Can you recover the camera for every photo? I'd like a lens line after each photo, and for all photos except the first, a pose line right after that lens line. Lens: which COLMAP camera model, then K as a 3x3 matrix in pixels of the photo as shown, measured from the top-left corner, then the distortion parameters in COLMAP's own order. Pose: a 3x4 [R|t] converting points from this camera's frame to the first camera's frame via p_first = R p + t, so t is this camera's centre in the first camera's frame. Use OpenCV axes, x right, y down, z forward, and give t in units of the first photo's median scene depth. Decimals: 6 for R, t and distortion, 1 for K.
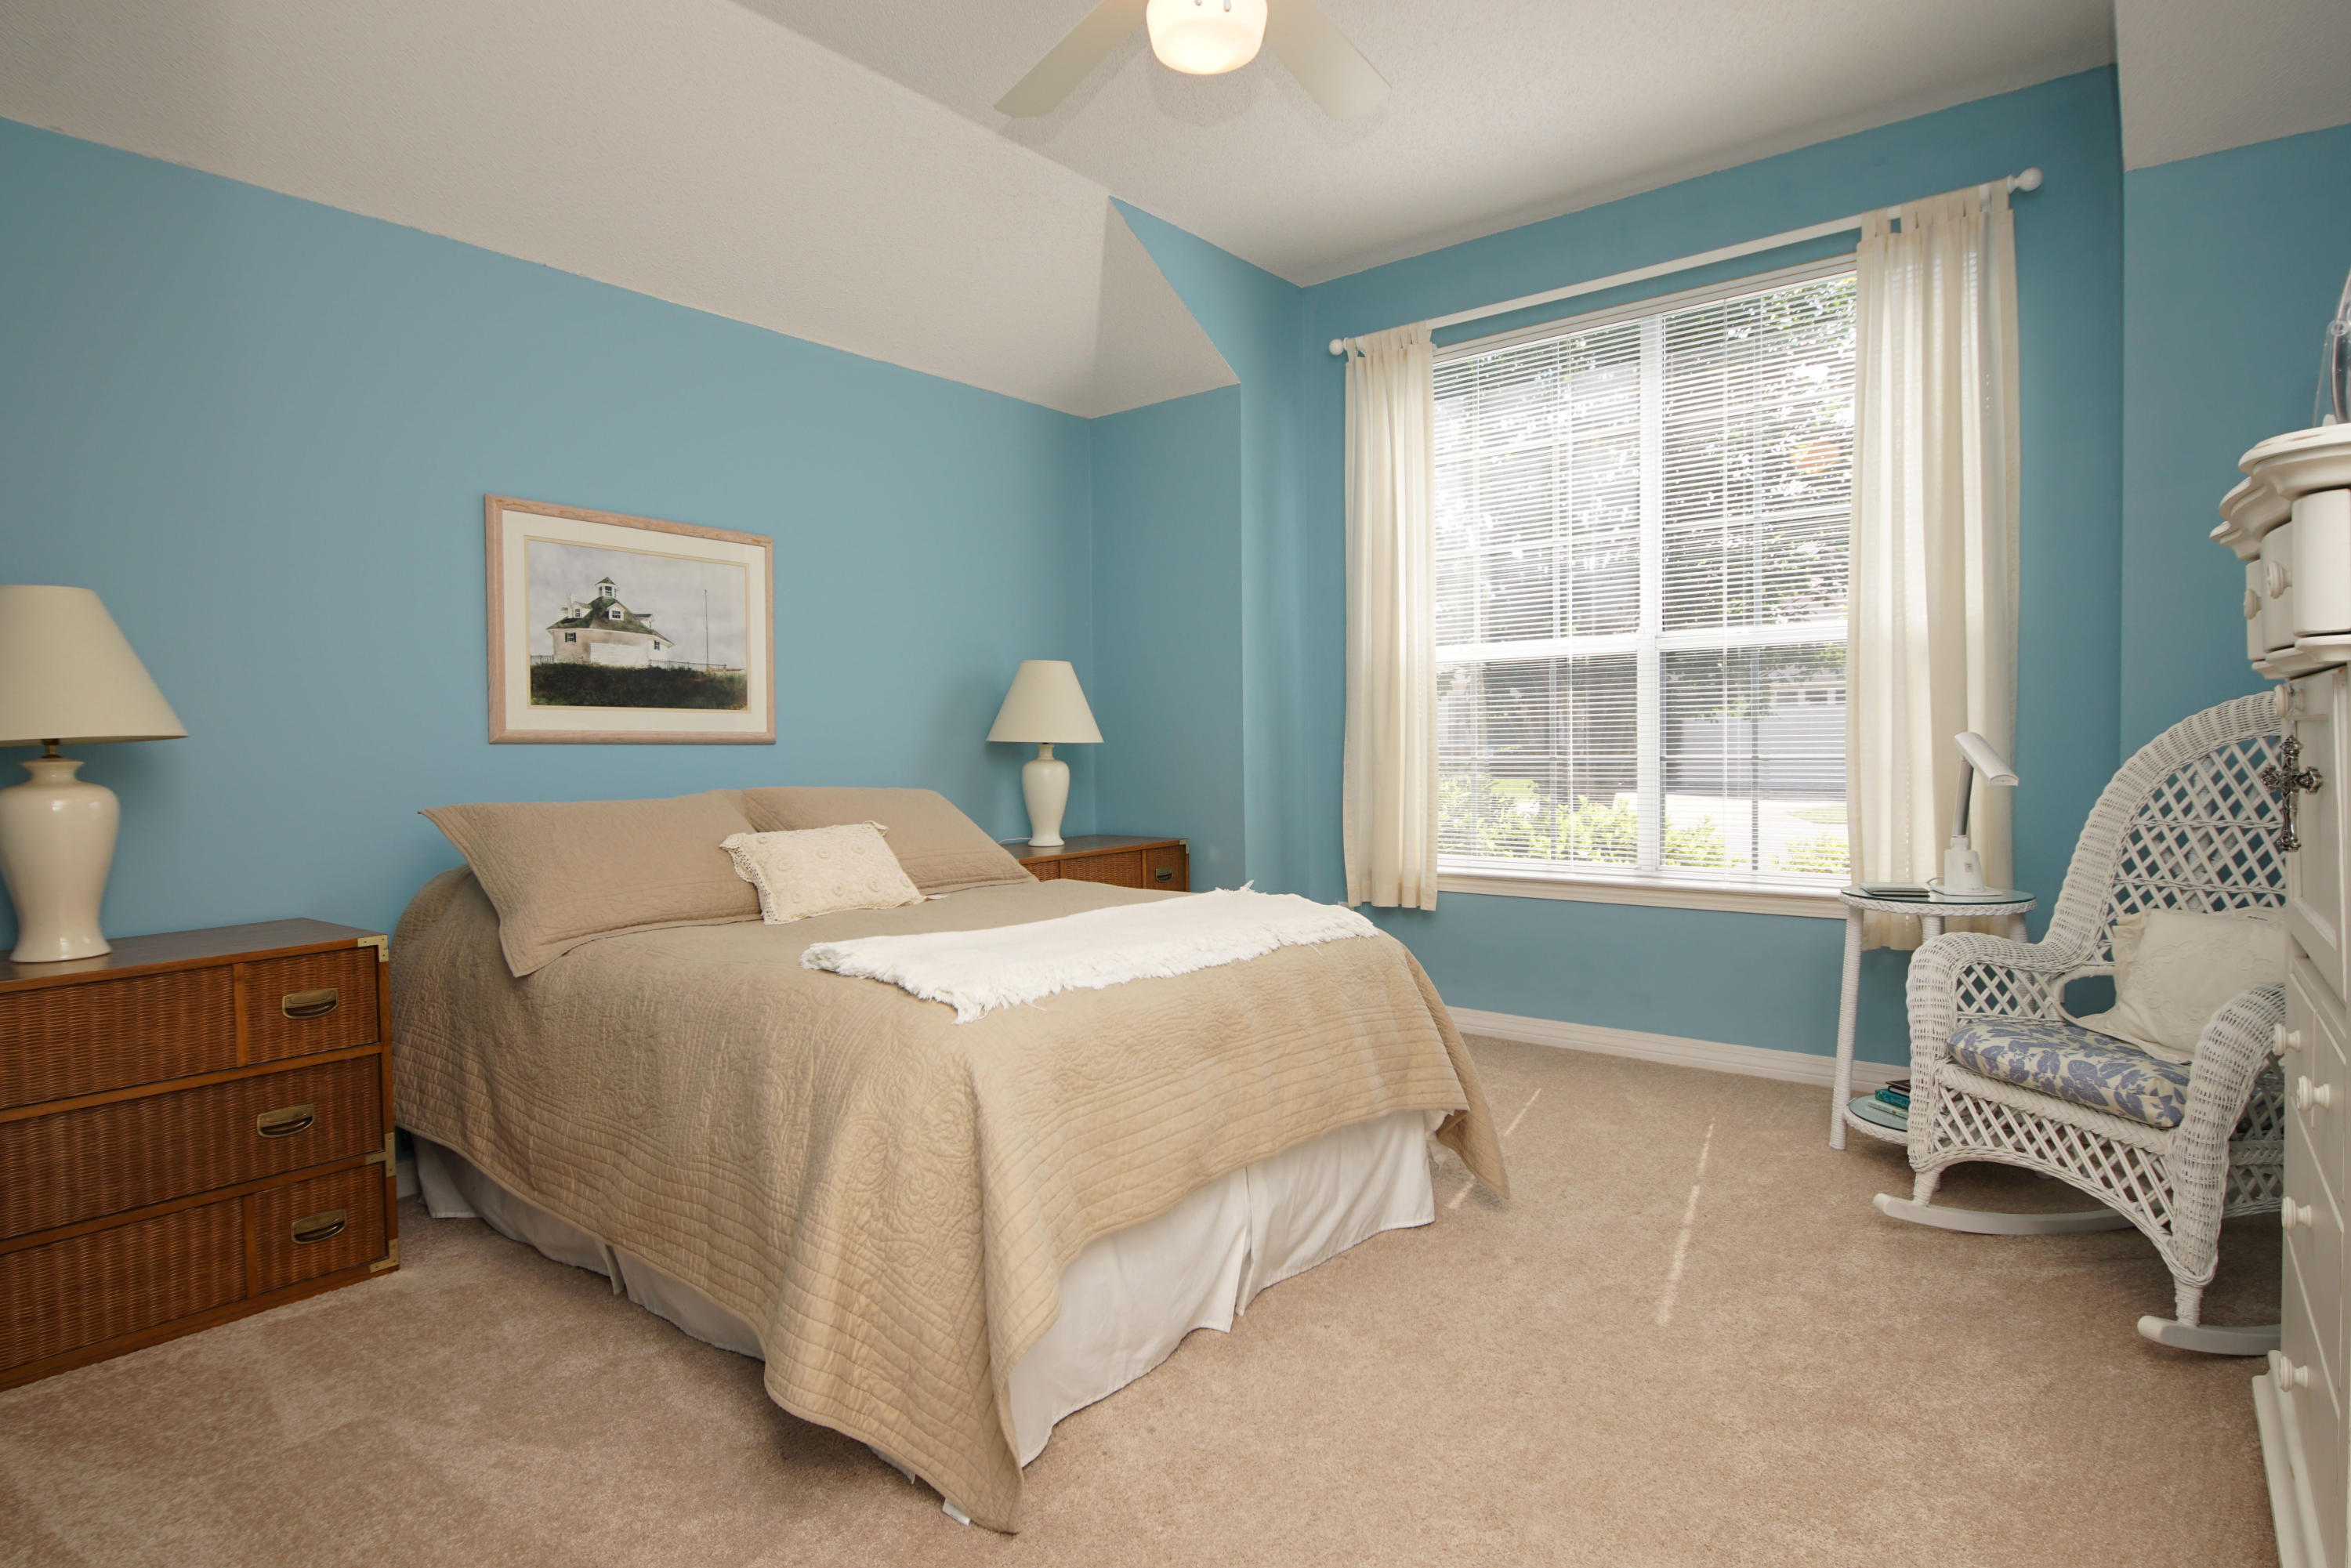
lens RADIAL K [[1240.6, 0, 1174.6], [0, 1240.6, 809.6], [0, 0, 1]] dist [0.042184, -0.041562]
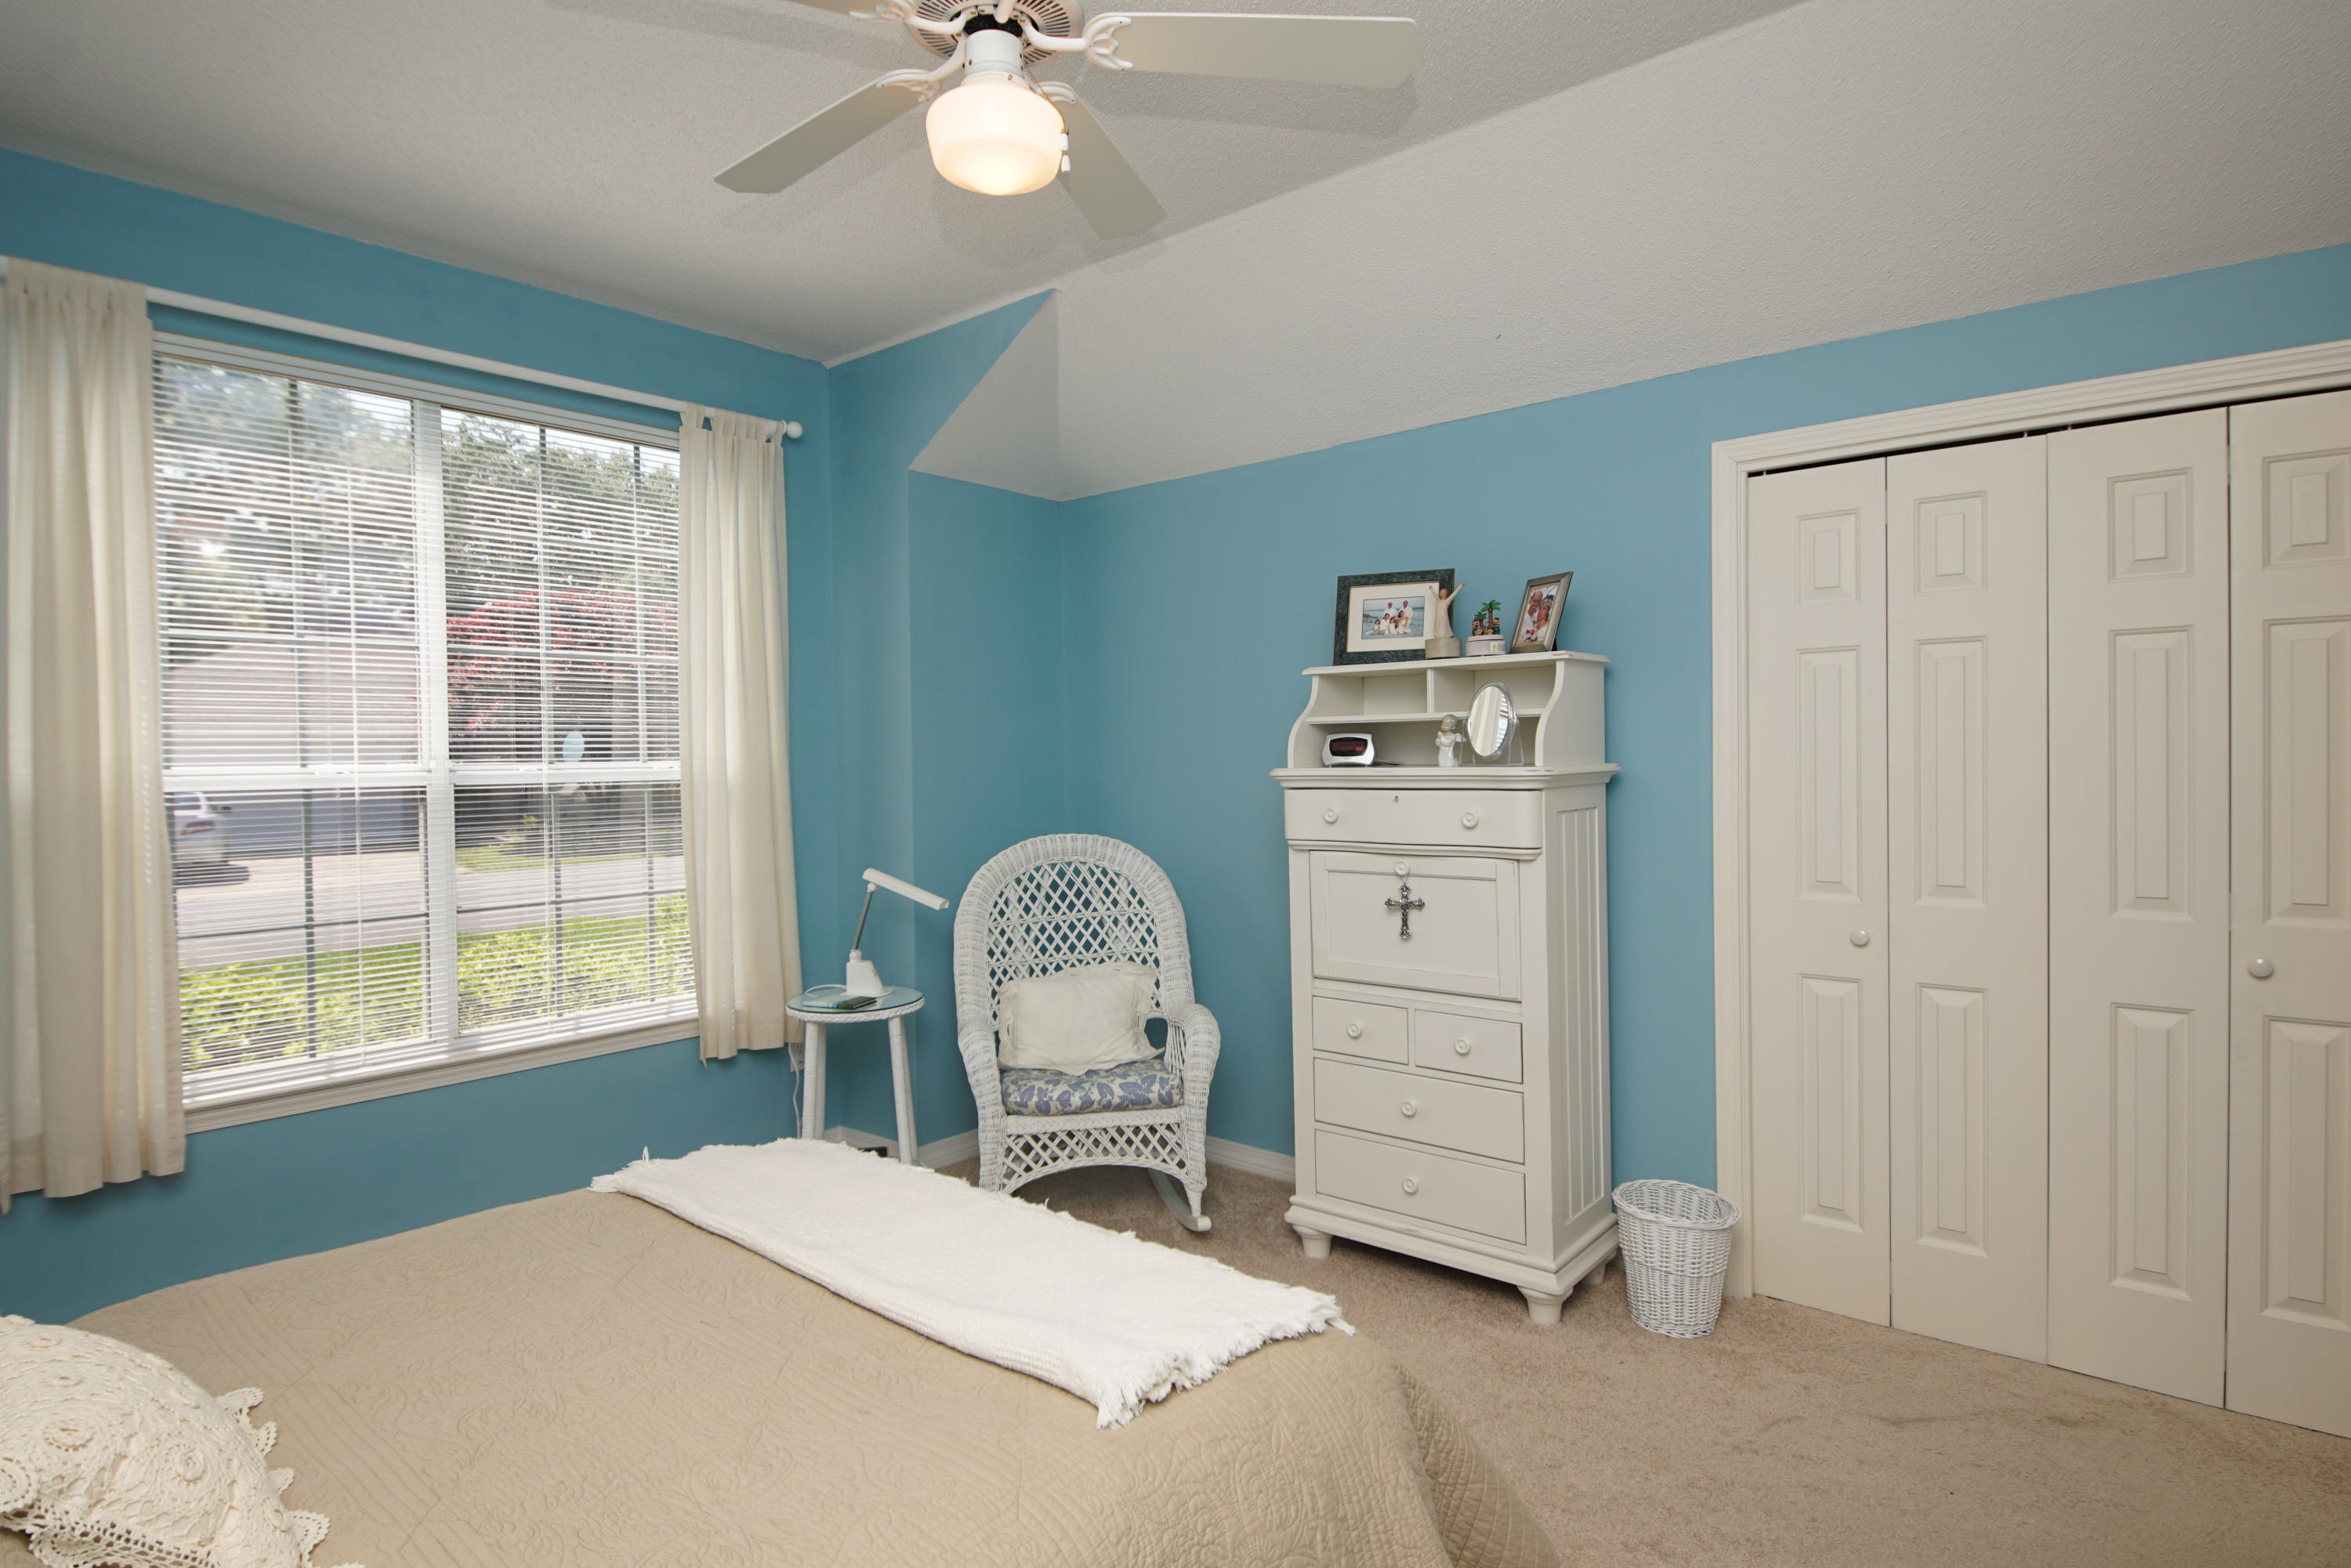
lens RADIAL K [[1258.0, 0, 1153.1], [0, 1258.0, 774.9], [0, 0, 1]] dist [0.043718, -0.045492]
pose [[0.045824, -0.001655, 0.998948, -0.588338], [0.067495, 0.997719, -0.001443, -0.123558], [-0.996667, 0.067490, 0.045831, 0.593802]]
